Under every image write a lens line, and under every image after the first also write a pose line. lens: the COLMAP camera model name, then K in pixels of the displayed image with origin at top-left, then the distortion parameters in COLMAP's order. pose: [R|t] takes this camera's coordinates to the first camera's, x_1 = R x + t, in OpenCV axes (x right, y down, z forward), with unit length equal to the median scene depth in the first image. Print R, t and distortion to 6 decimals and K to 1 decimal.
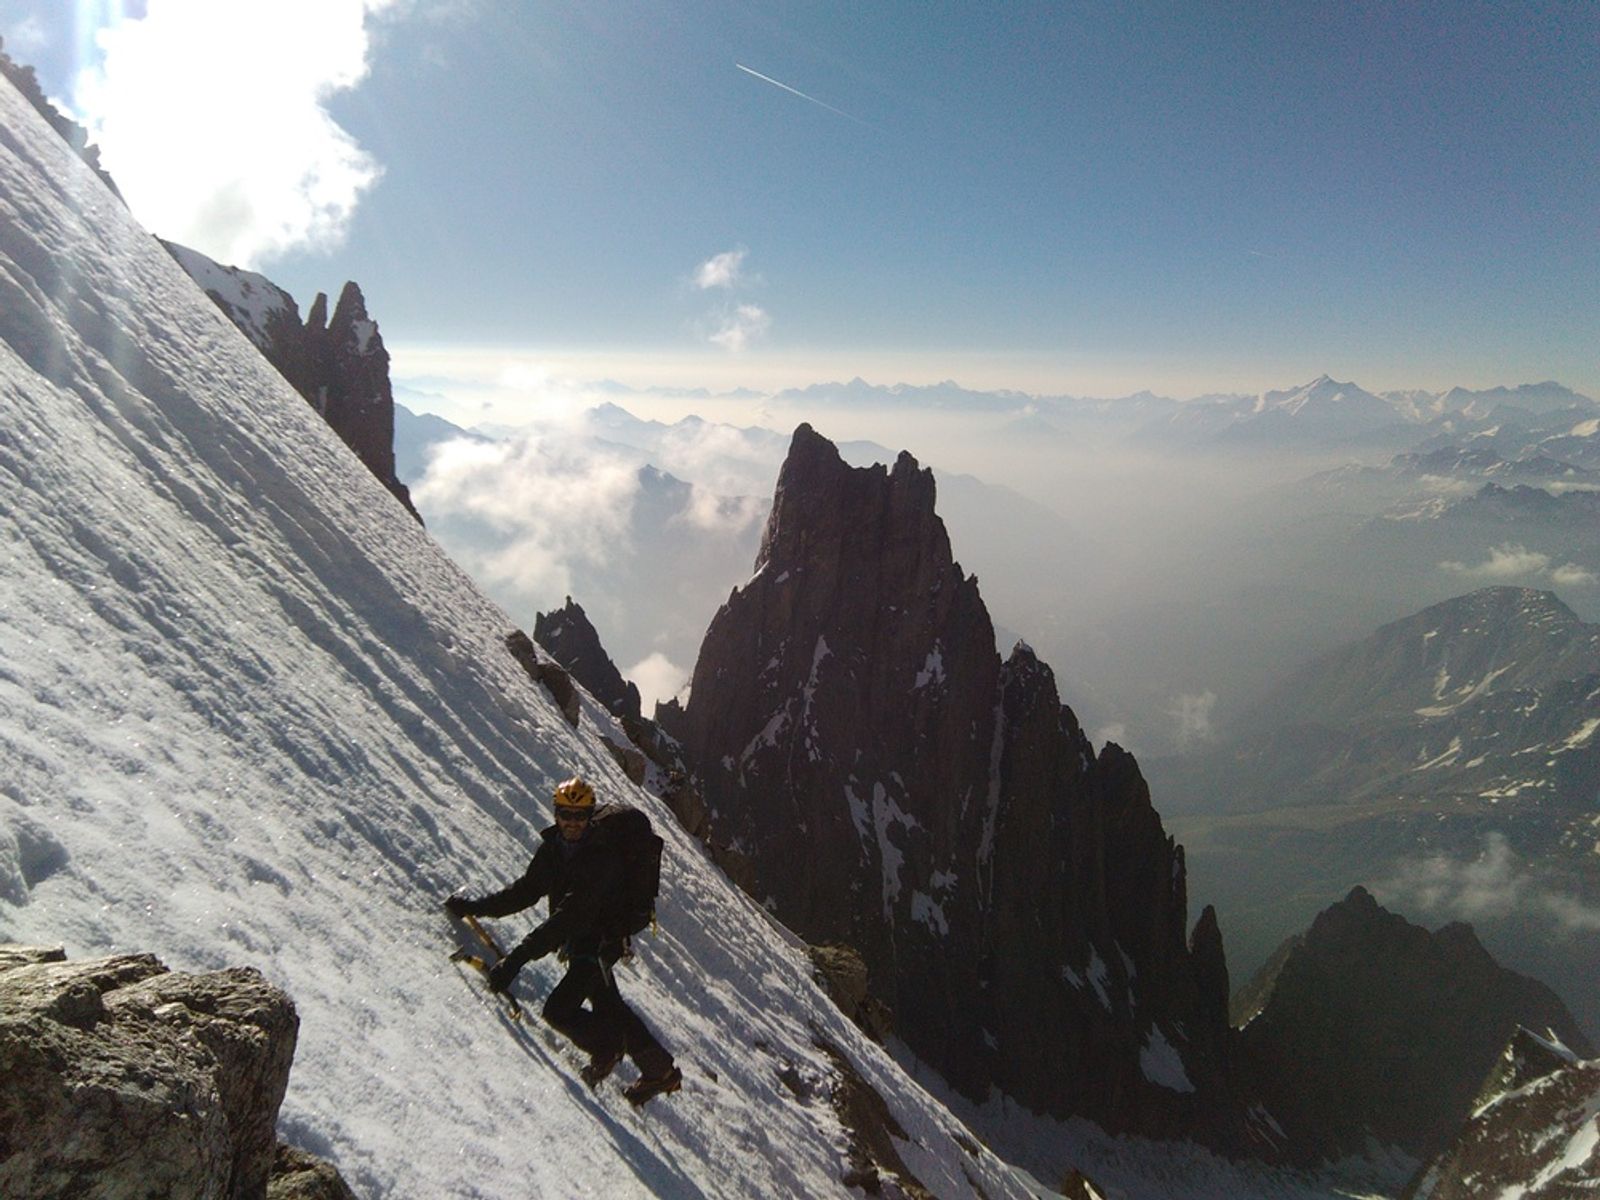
lens RADIAL K [[1352.5, 0, 800.0], [0, 1352.5, 600.0], [0, 0, 1]] dist [0.042351, -0.114905]
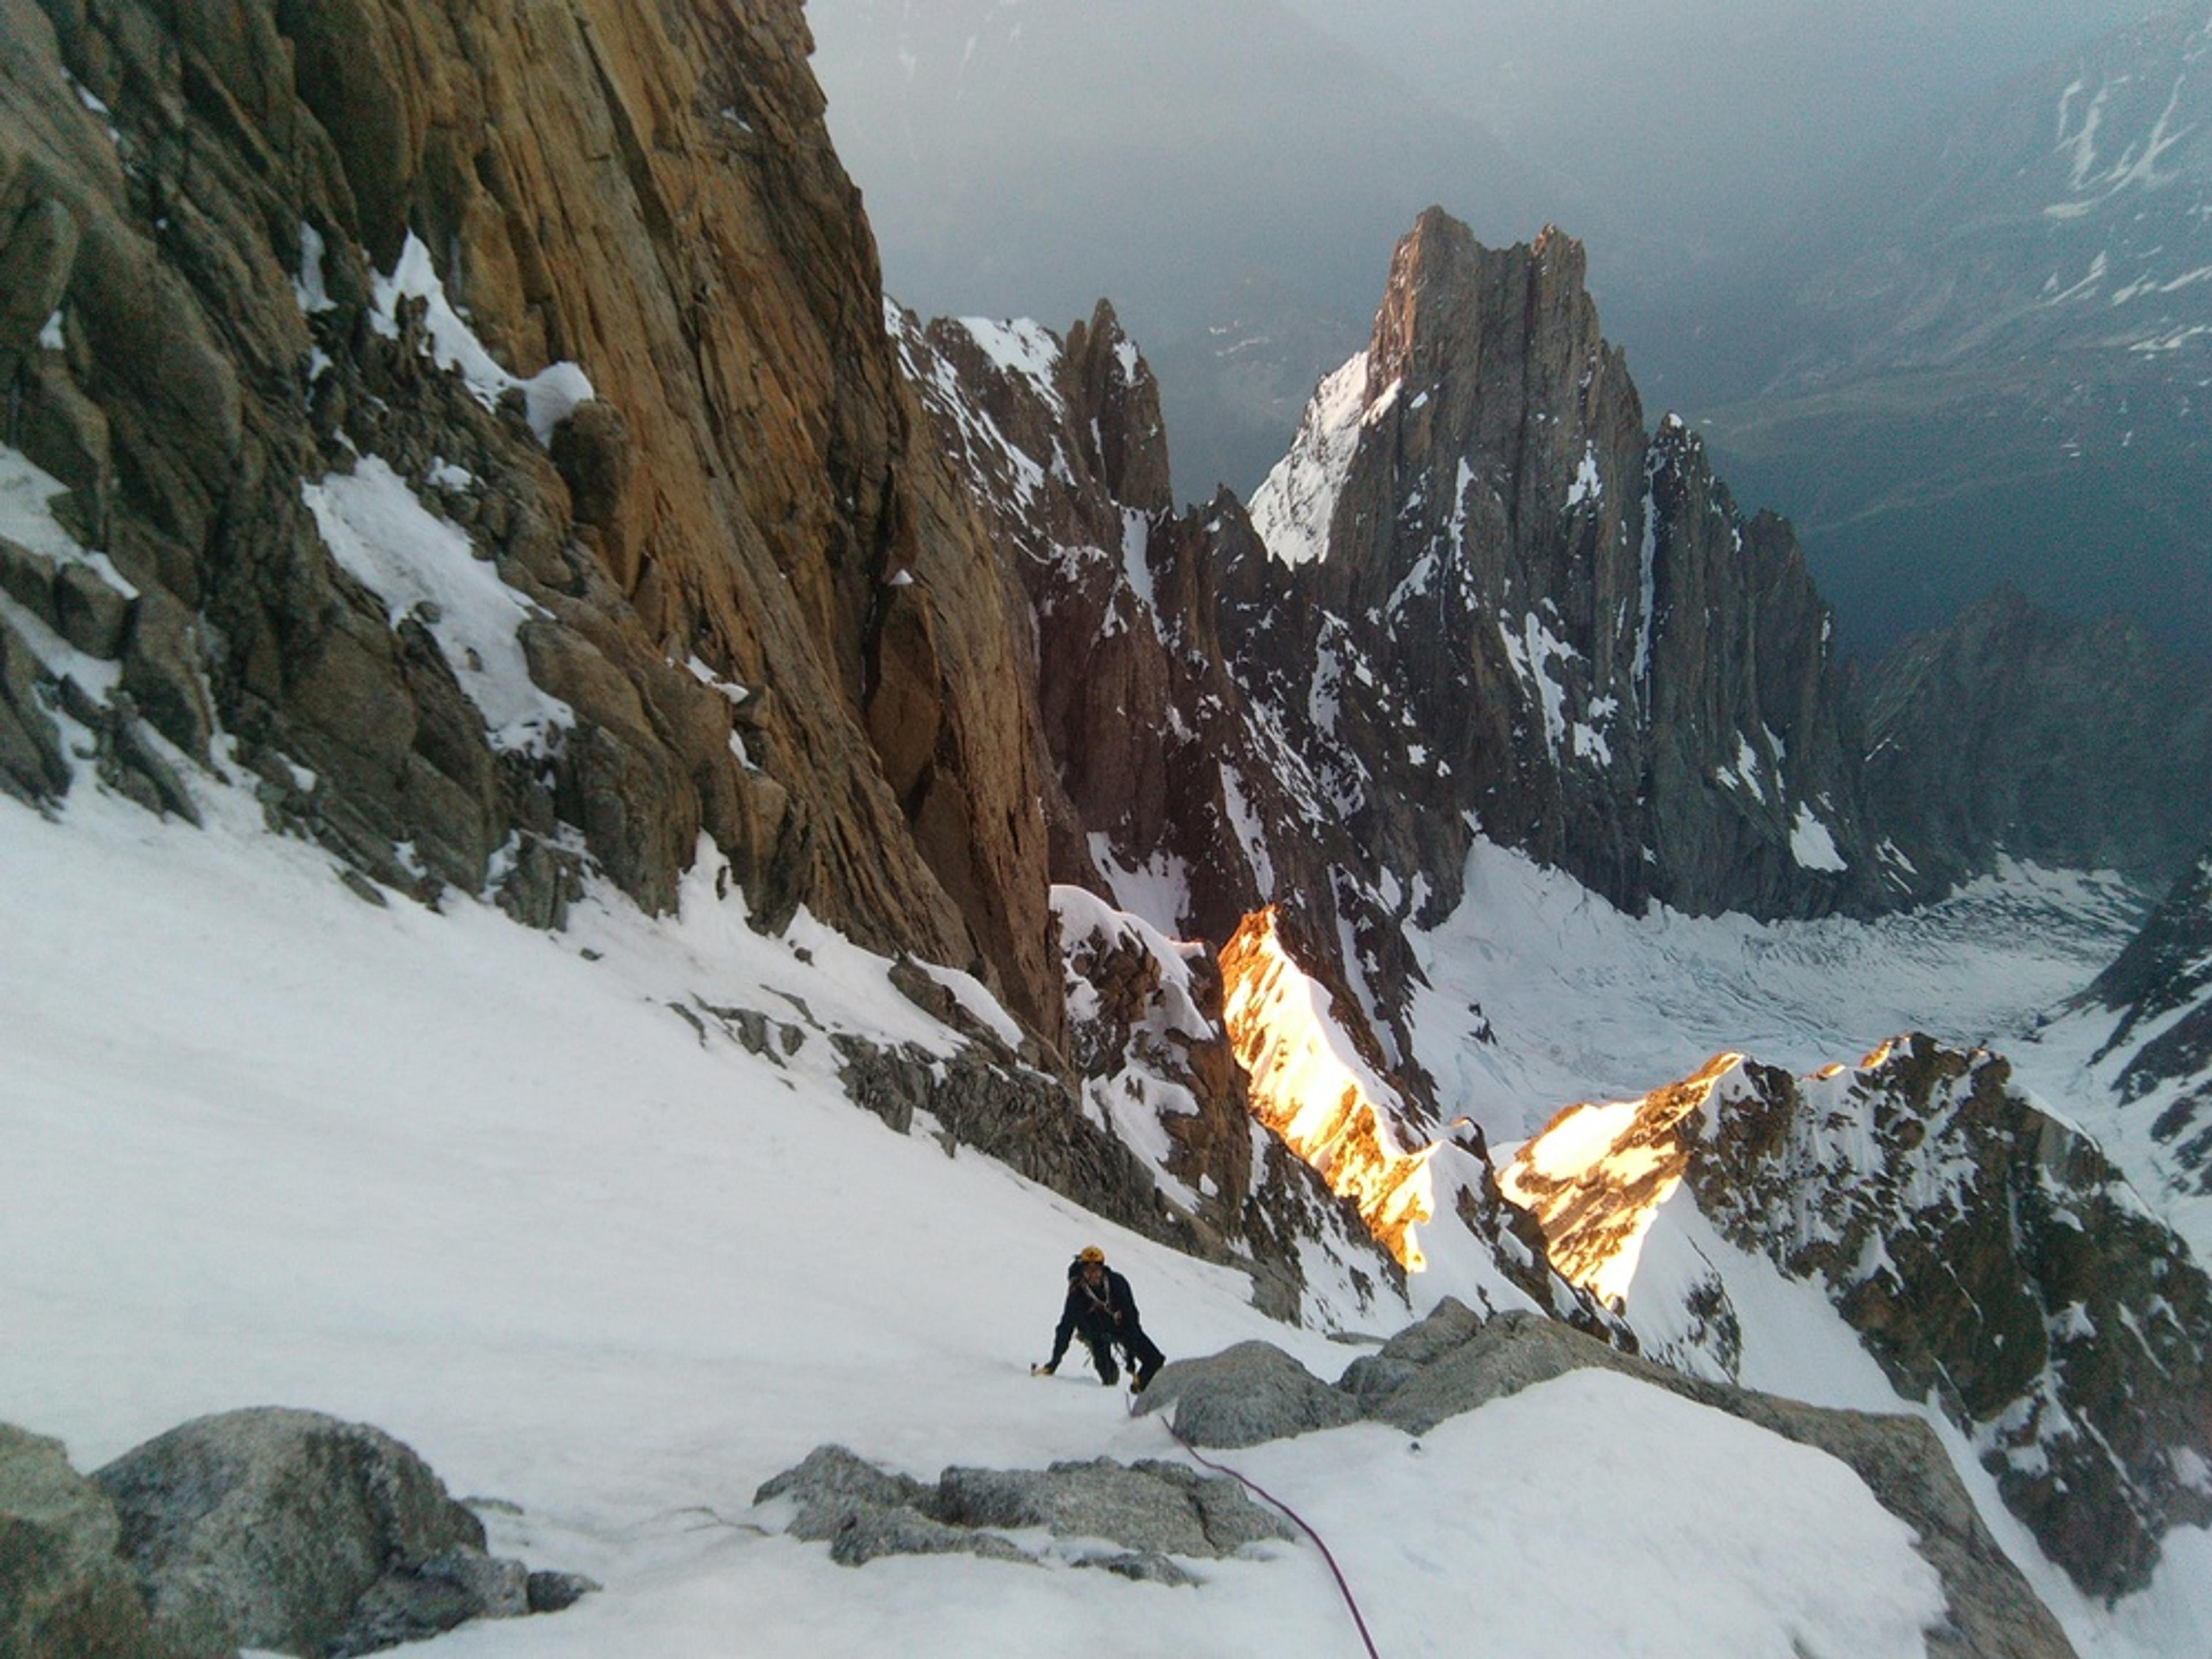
lens RADIAL K [[1860.2, 0, 1106.0], [0, 1860.2, 829.5], [0, 0, 1]] dist [0.045635, -0.070166]
pose [[0.994923, -0.095309, -0.032328, -0.201369], [0.100343, 0.914612, 0.391683, -0.255123], [-0.007764, -0.392939, 0.919532, -0.220204]]
